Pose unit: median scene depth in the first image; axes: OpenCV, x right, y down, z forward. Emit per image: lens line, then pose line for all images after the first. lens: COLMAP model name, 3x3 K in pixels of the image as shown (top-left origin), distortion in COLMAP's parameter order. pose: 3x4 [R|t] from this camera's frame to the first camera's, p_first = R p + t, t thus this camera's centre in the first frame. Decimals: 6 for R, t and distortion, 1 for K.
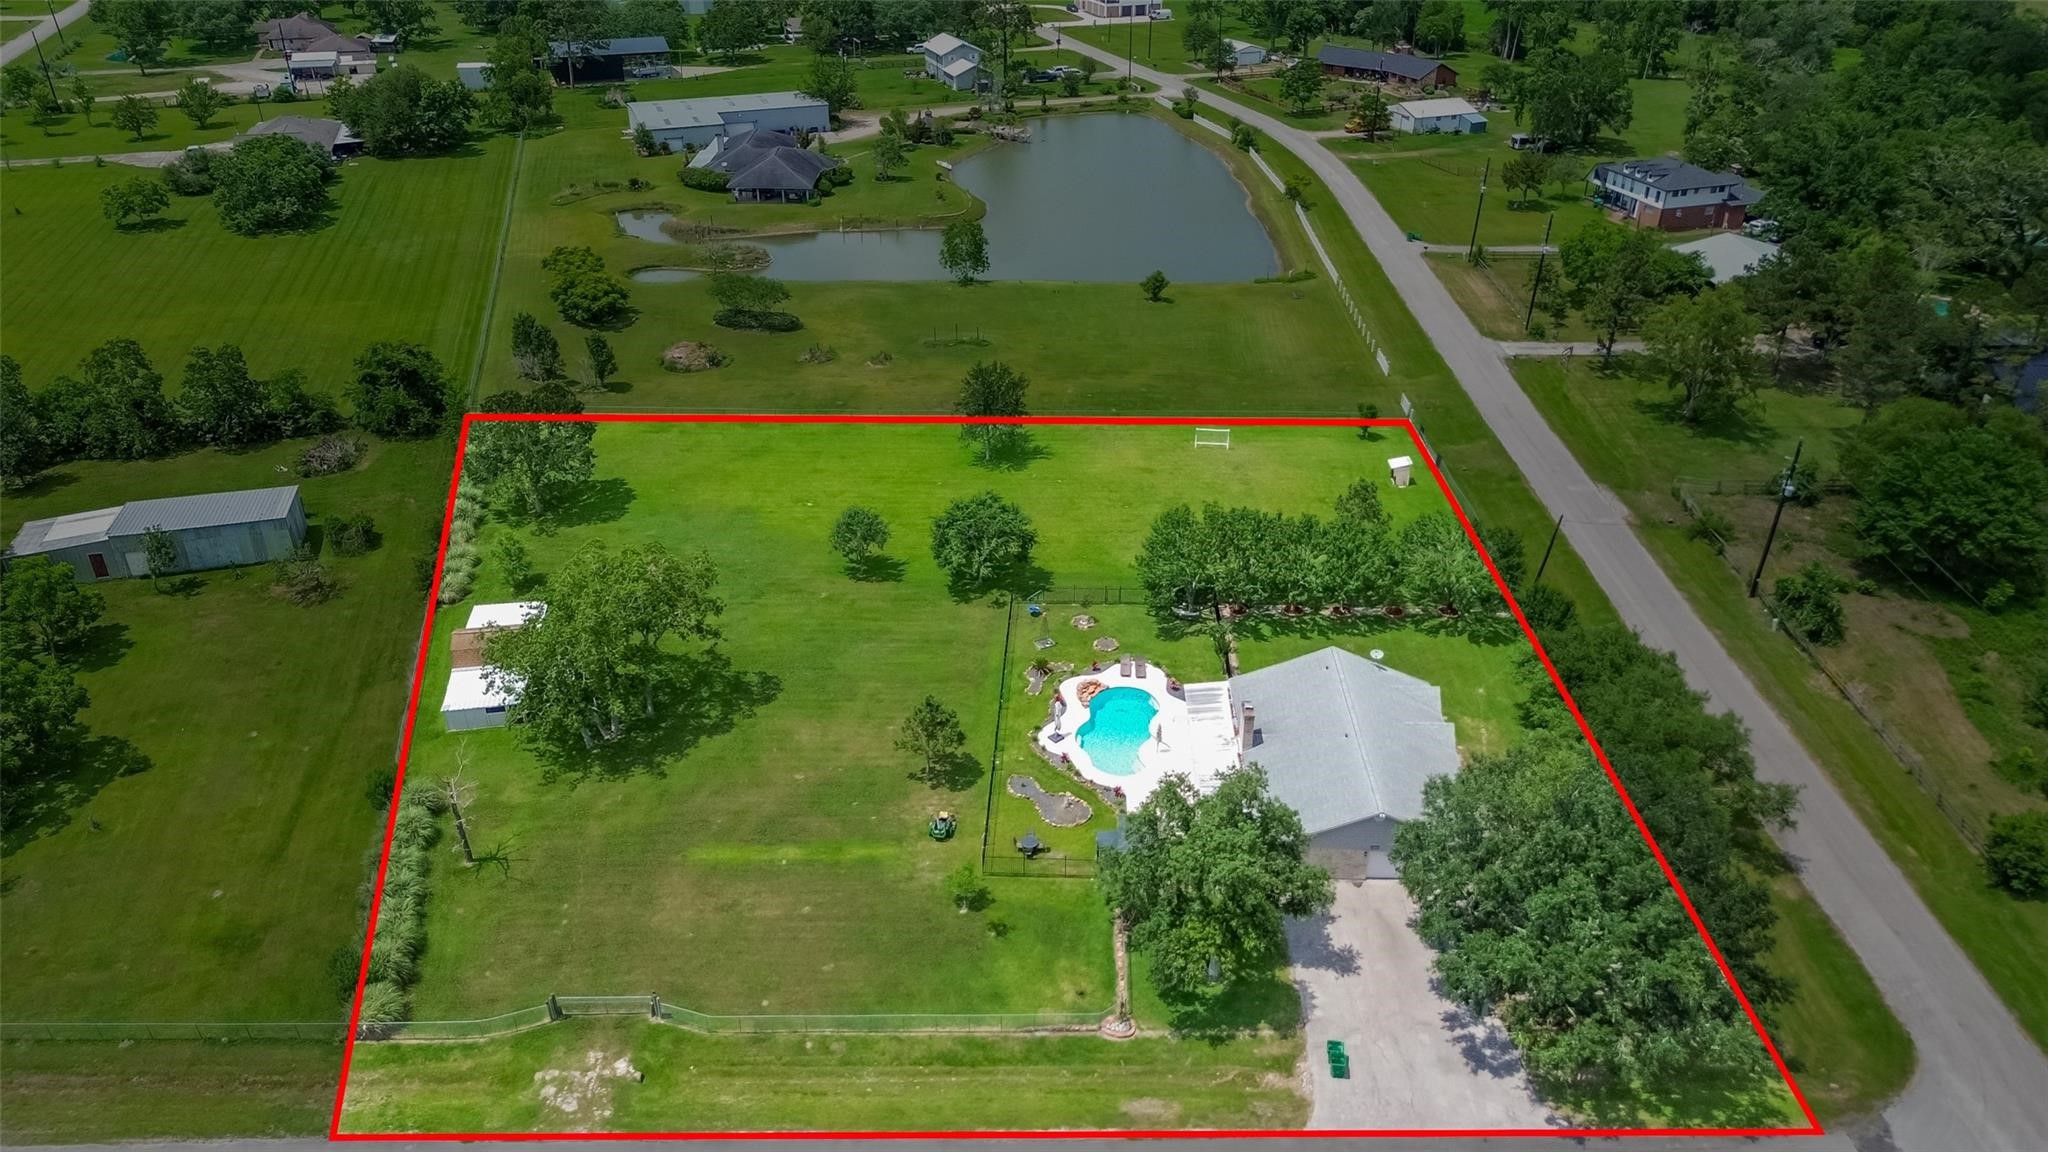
lens RADIAL K [[1452.5, 0, 1024.0], [0, 1452.5, 576.0], [0, 0, 1]] dist [0.070675, -0.060737]
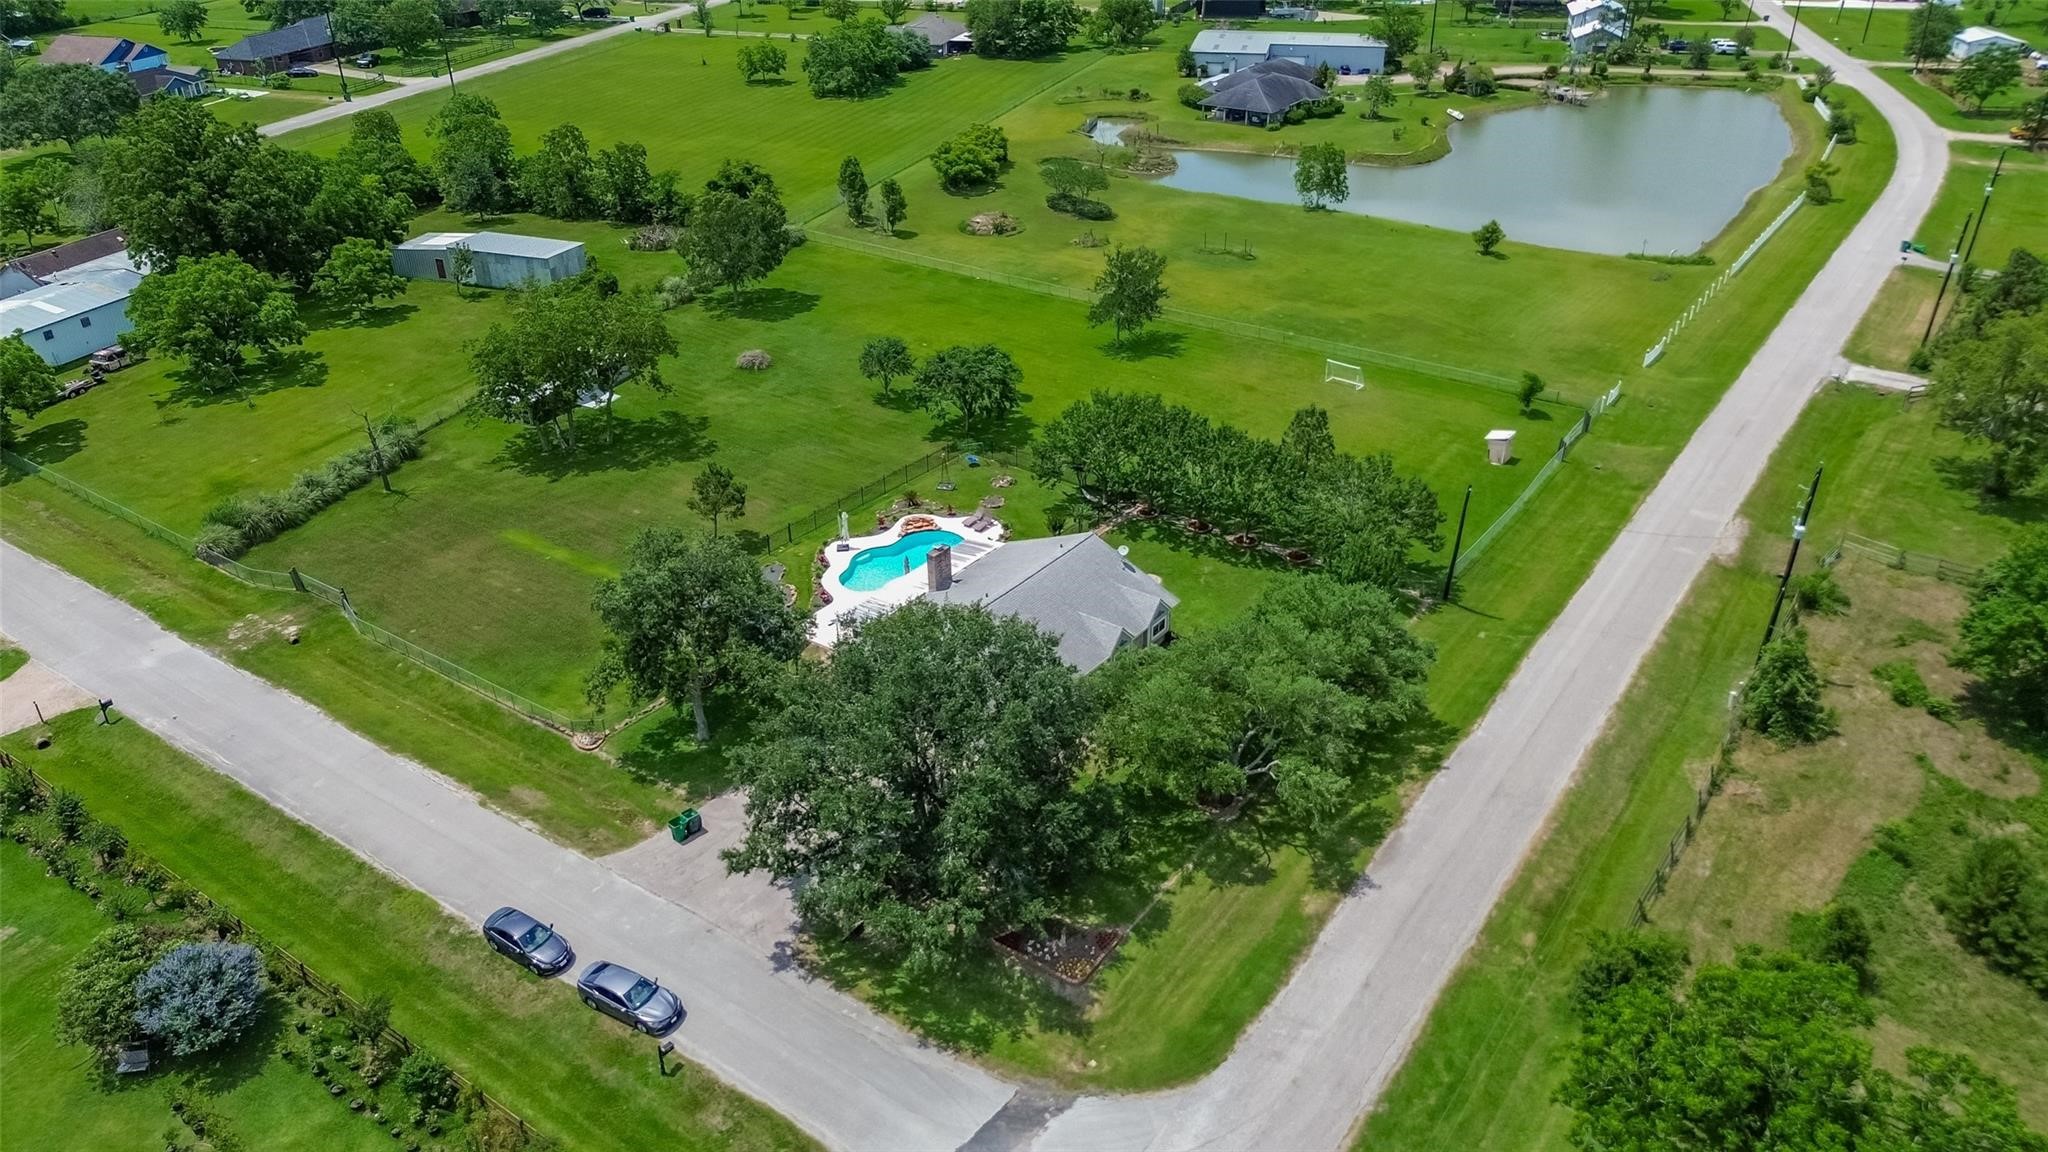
lens RADIAL K [[1452.5, 0, 1024.0], [0, 1452.5, 576.0], [0, 0, 1]] dist [0.070675, -0.060737]
pose [[0.816836, 0.272974, -0.508197, 0.484772], [-0.273589, 0.958893, 0.075318, 0.012835], [0.507866, 0.077514, 0.857941, 0.130532]]
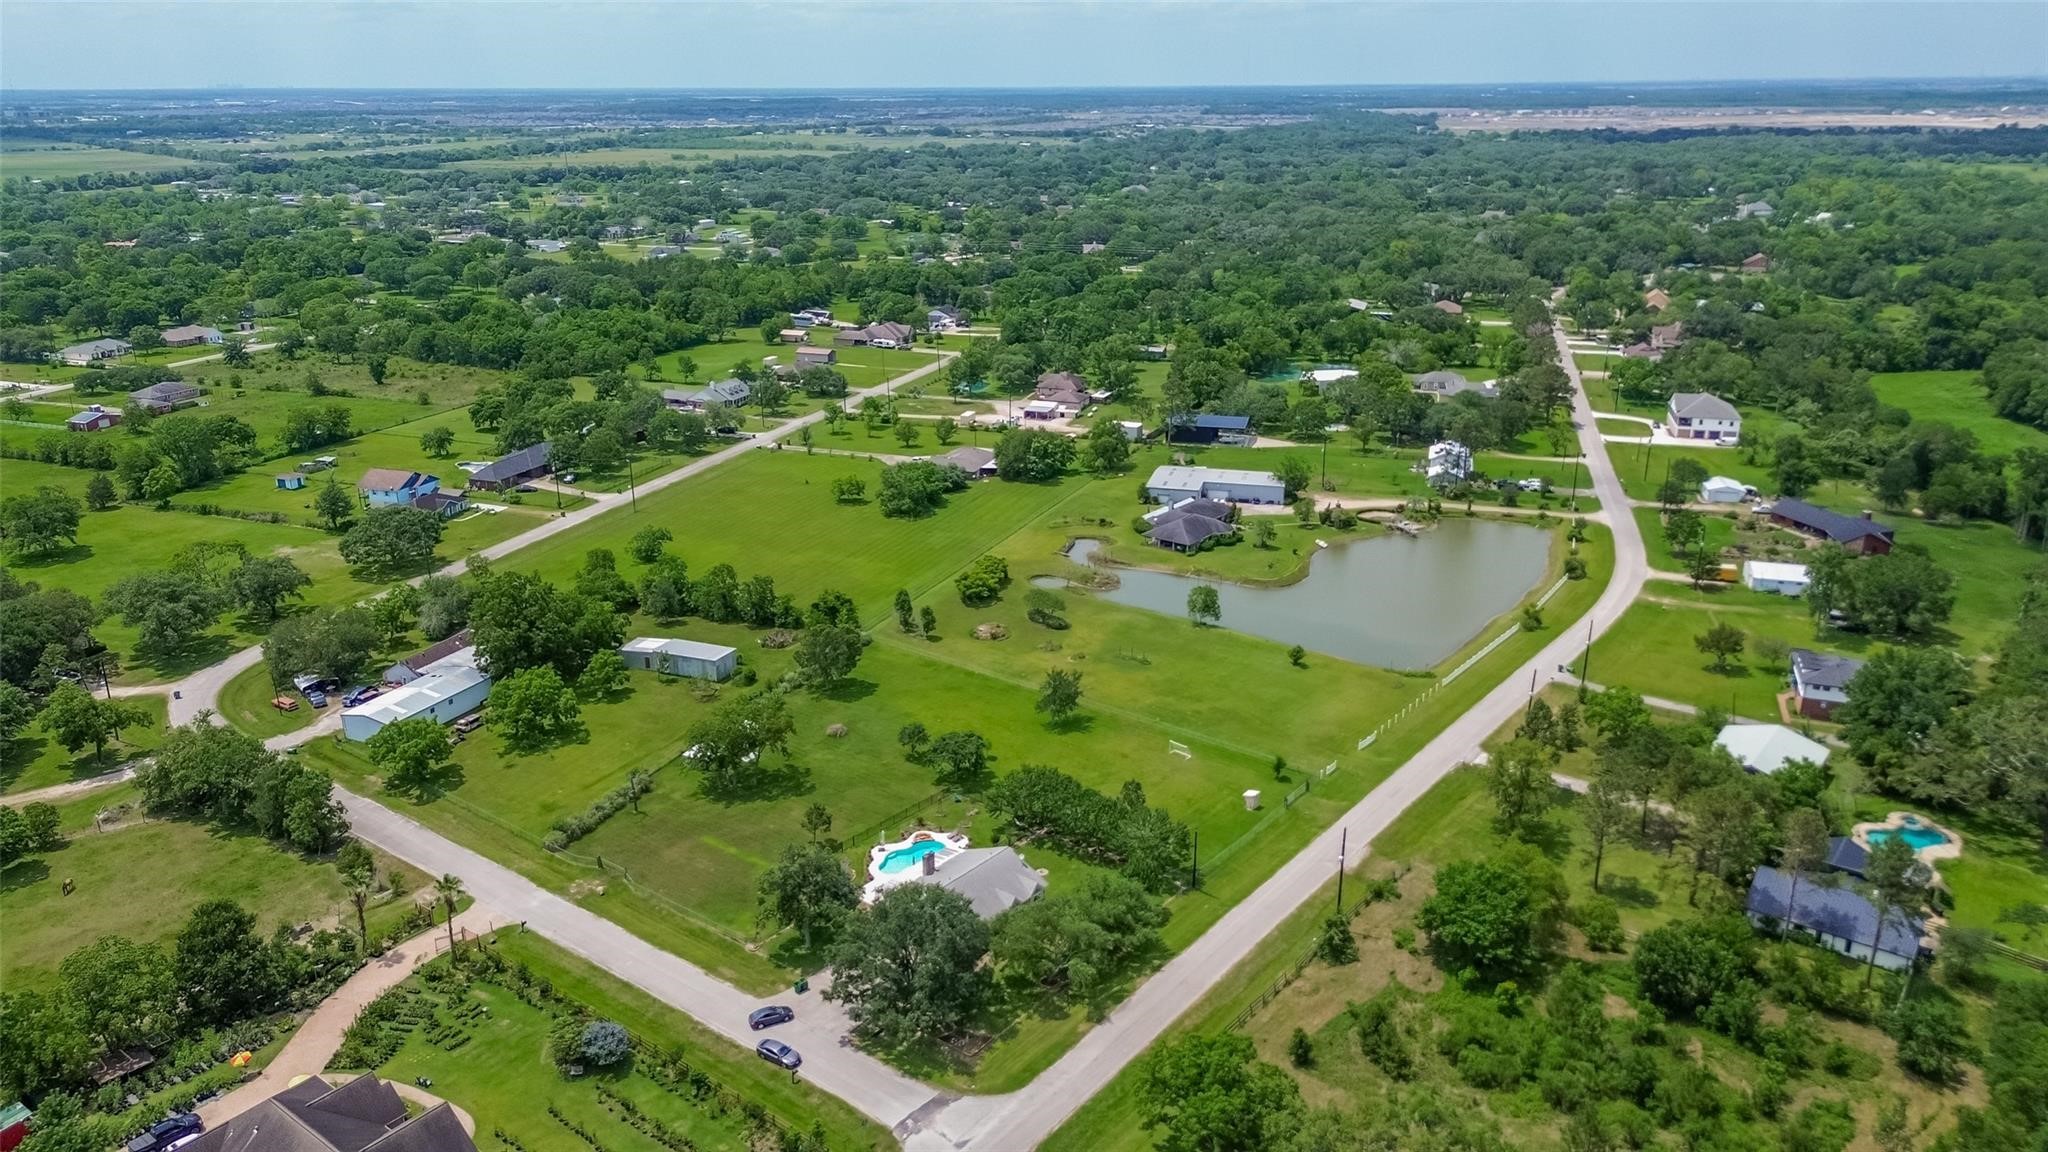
lens RADIAL K [[1450.5, 0, 1024.0], [0, 1450.5, 576.0], [0, 0, 1]] dist [0.175092, -0.495948]
pose [[0.789825, 0.190481, -0.583003, 0.912439], [-0.294940, 0.951387, -0.088730, -0.087875], [0.537760, 0.242032, 0.807610, -0.414749]]
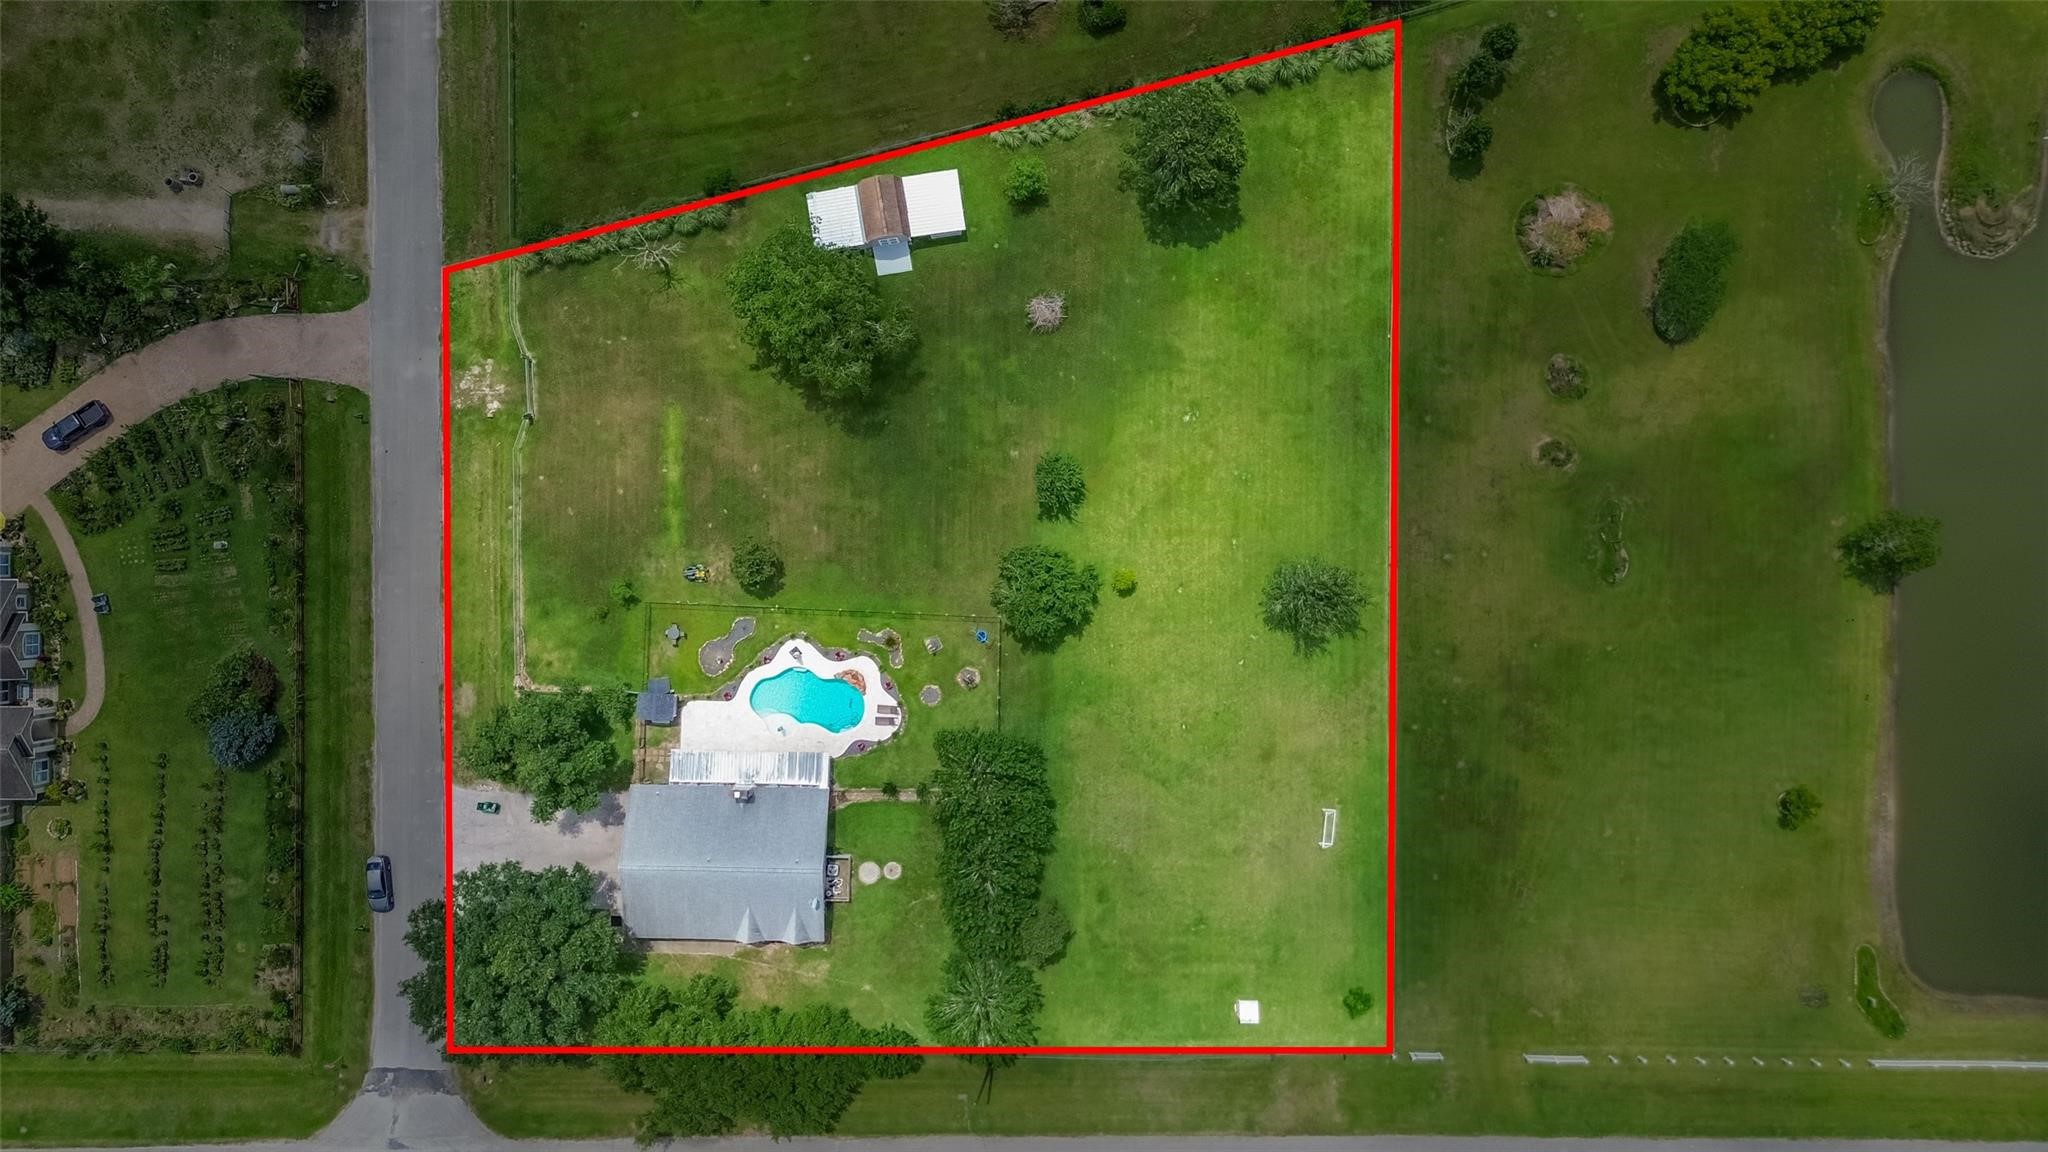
lens RADIAL K [[1452.5, 0, 1024.0], [0, 1452.5, 576.0], [0, 0, 1]] dist [0.070675, -0.060737]
pose [[0.004465, 0.999915, -0.012242, -0.023159], [-0.493465, 0.012851, 0.869671, -0.857597], [0.869754, 0.002158, 0.493481, 0.380528]]
